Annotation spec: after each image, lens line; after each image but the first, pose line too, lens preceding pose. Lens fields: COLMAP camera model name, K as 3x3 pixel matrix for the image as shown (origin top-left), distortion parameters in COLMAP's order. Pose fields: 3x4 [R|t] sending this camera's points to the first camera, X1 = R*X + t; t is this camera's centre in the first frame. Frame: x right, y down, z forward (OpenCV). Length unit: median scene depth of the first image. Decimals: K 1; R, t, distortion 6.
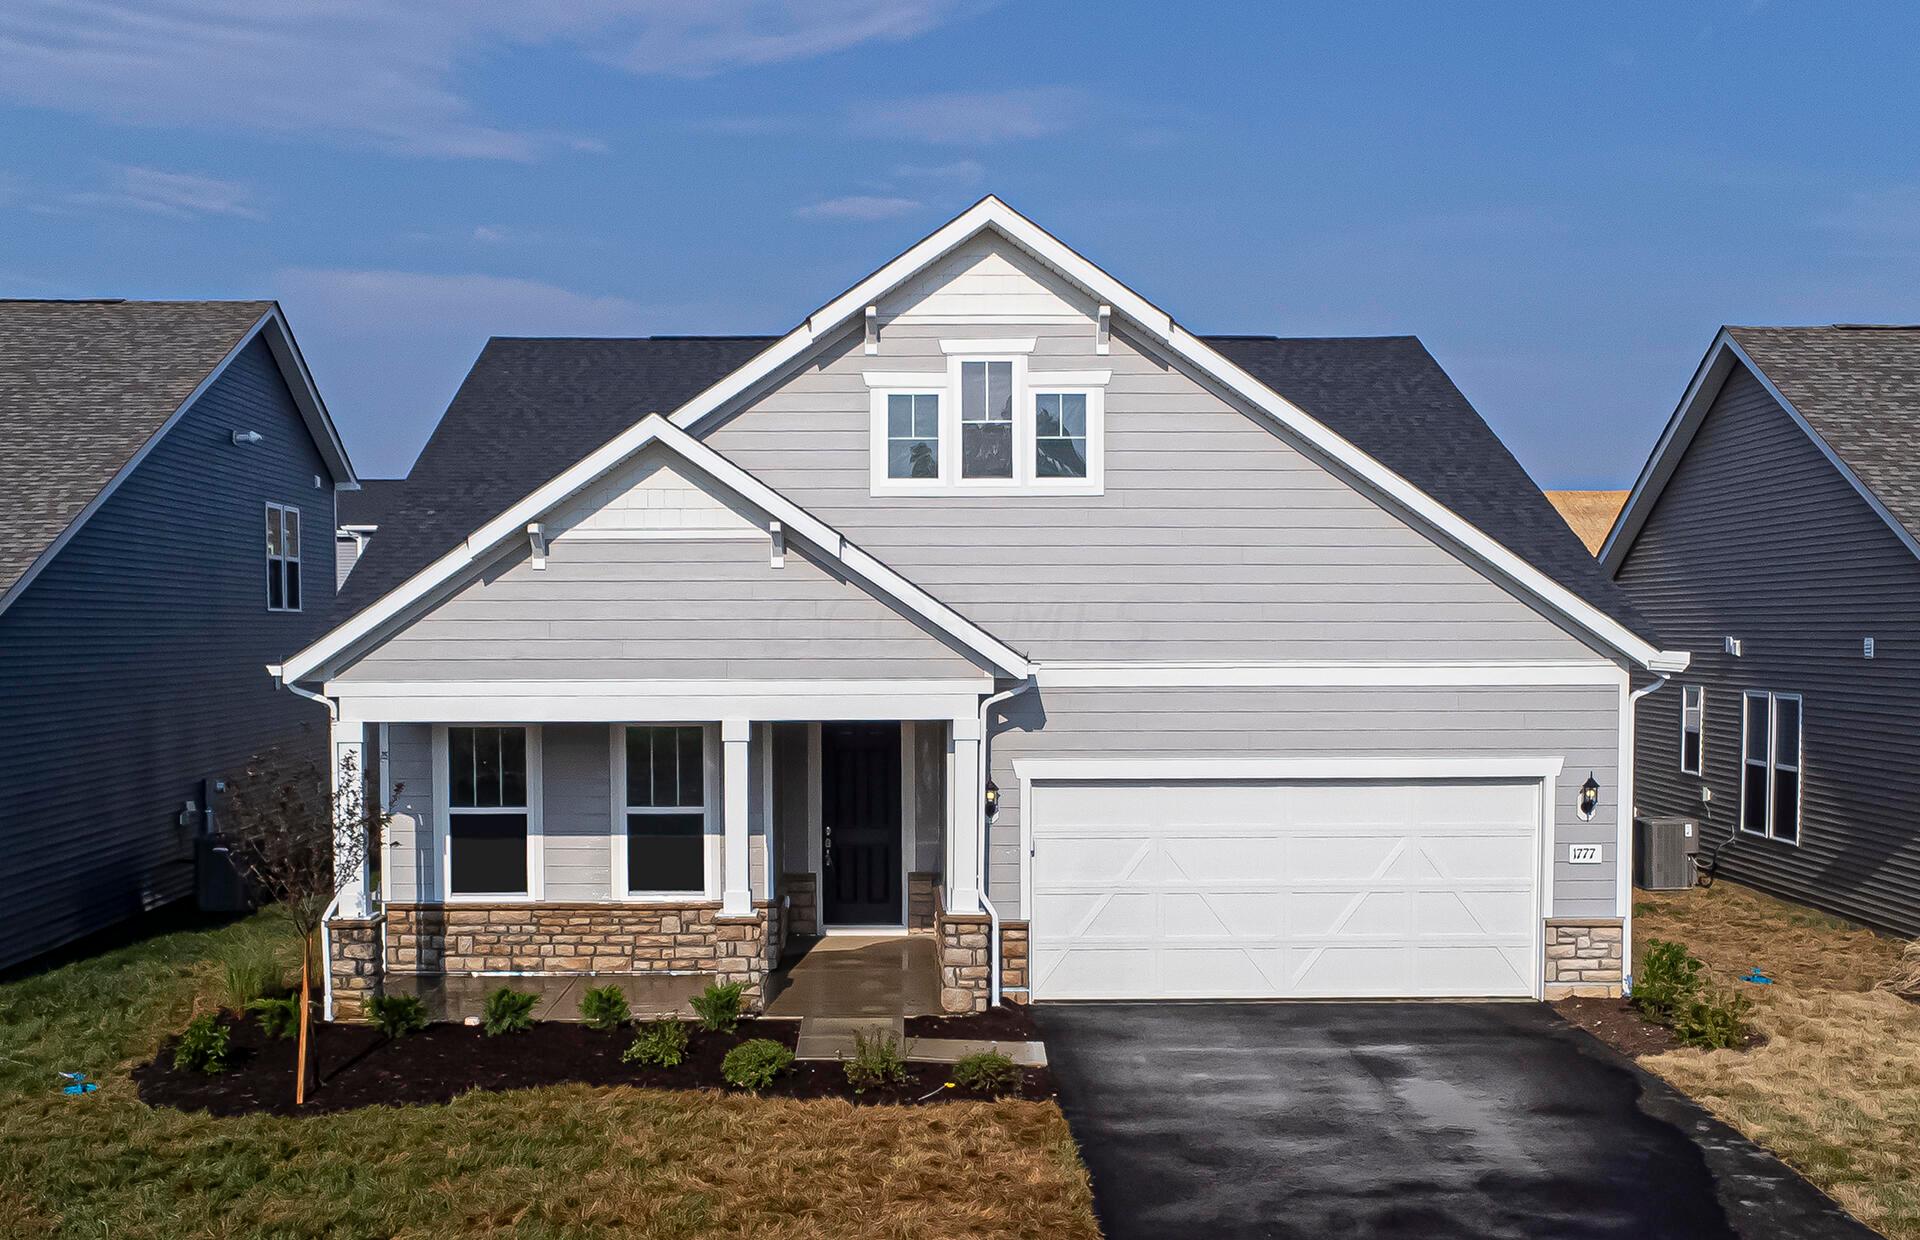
lens RADIAL K [[2533.2, 0, 960.0], [0, 2533.2, 620.0], [0, 0, 1]] dist [-0.152477, -0.001954]
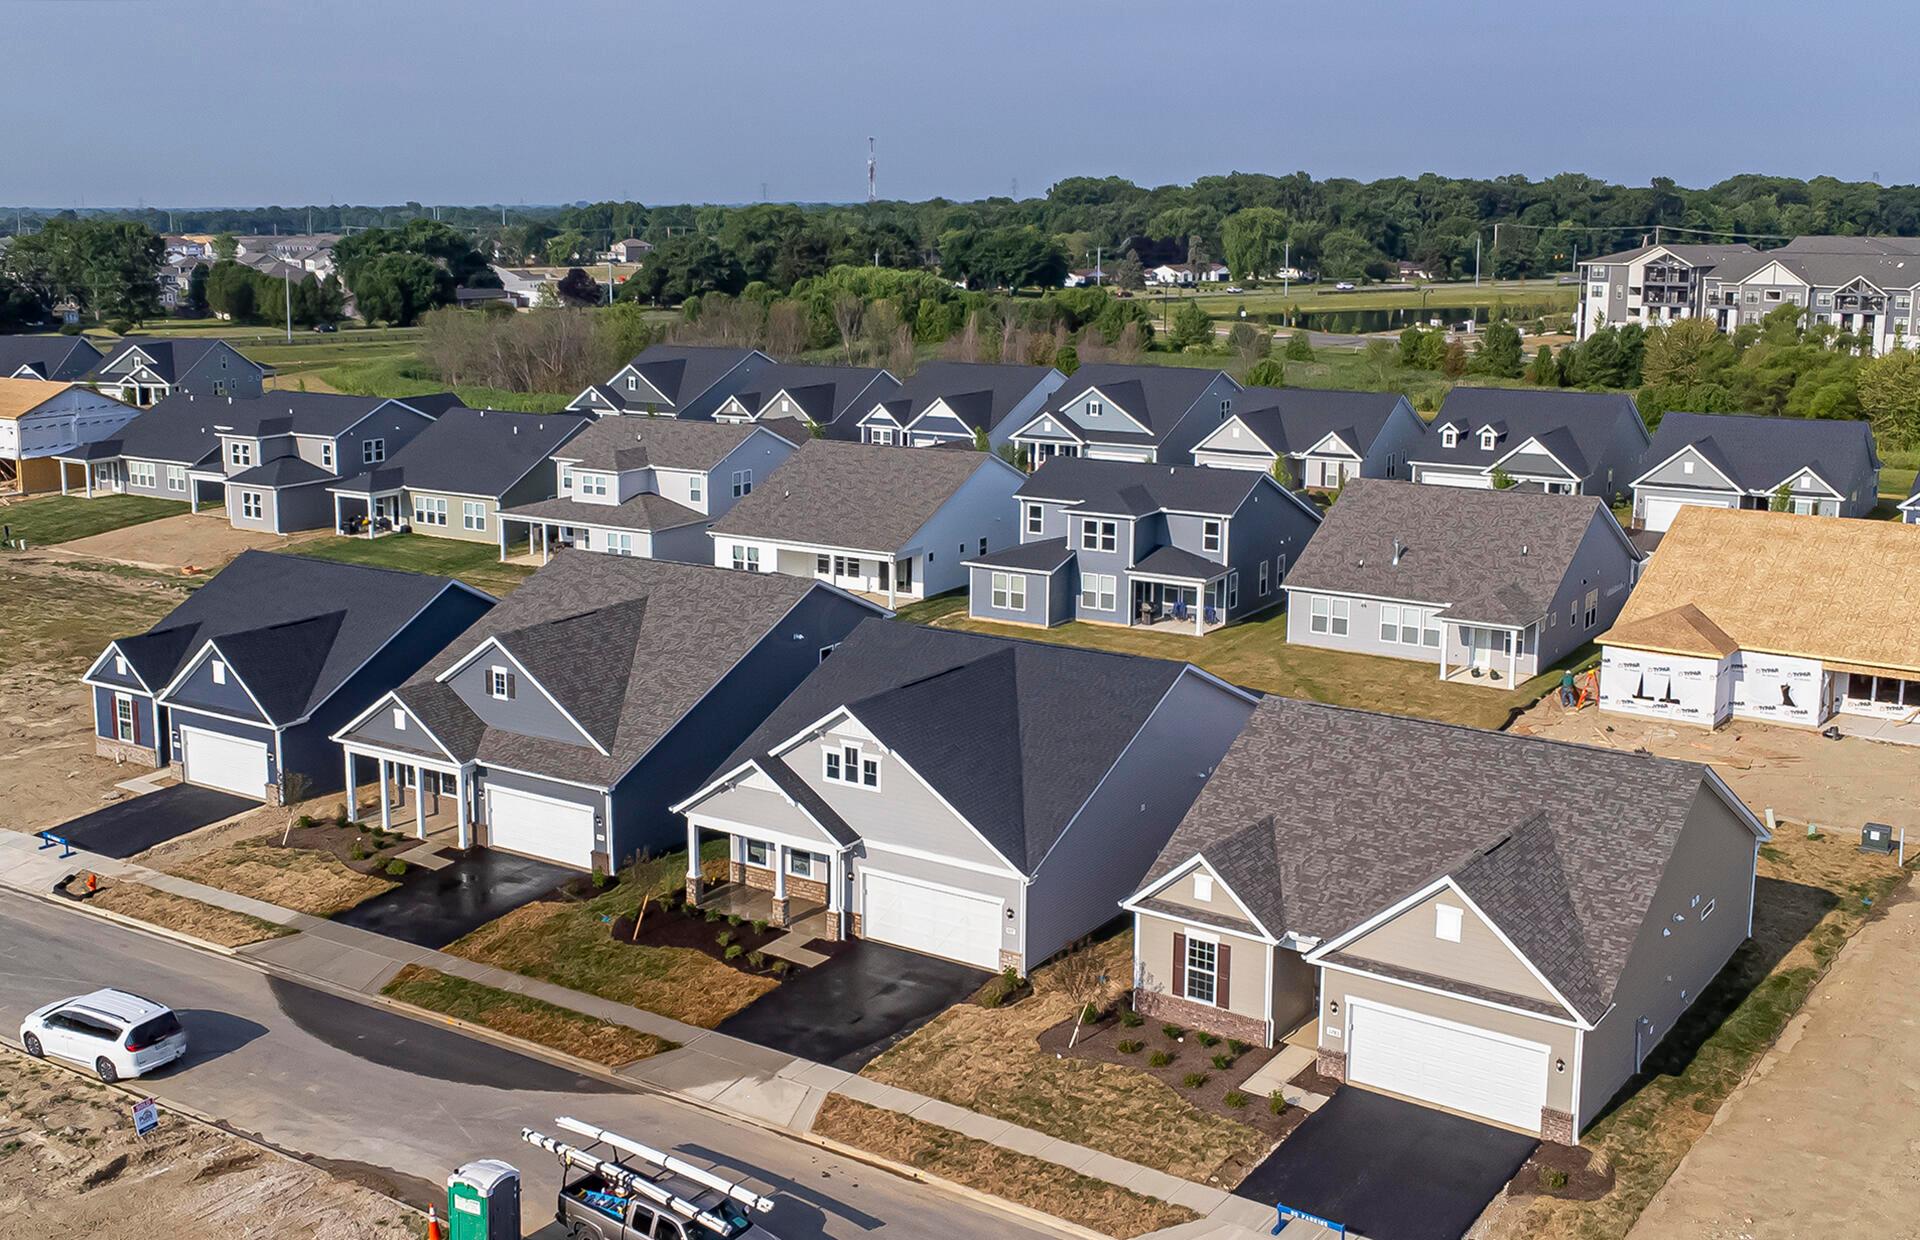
lens RADIAL K [[2105.8, 0, 960.0], [0, 2105.8, 620.0], [0, 0, 1]] dist [-0.002862, 0.015134]
pose [[0.831644, 0.131162, -0.539597, 1.595446], [-0.015157, 0.976705, 0.214051, -0.859355], [0.555102, -0.169836, 0.814259, -1.132366]]
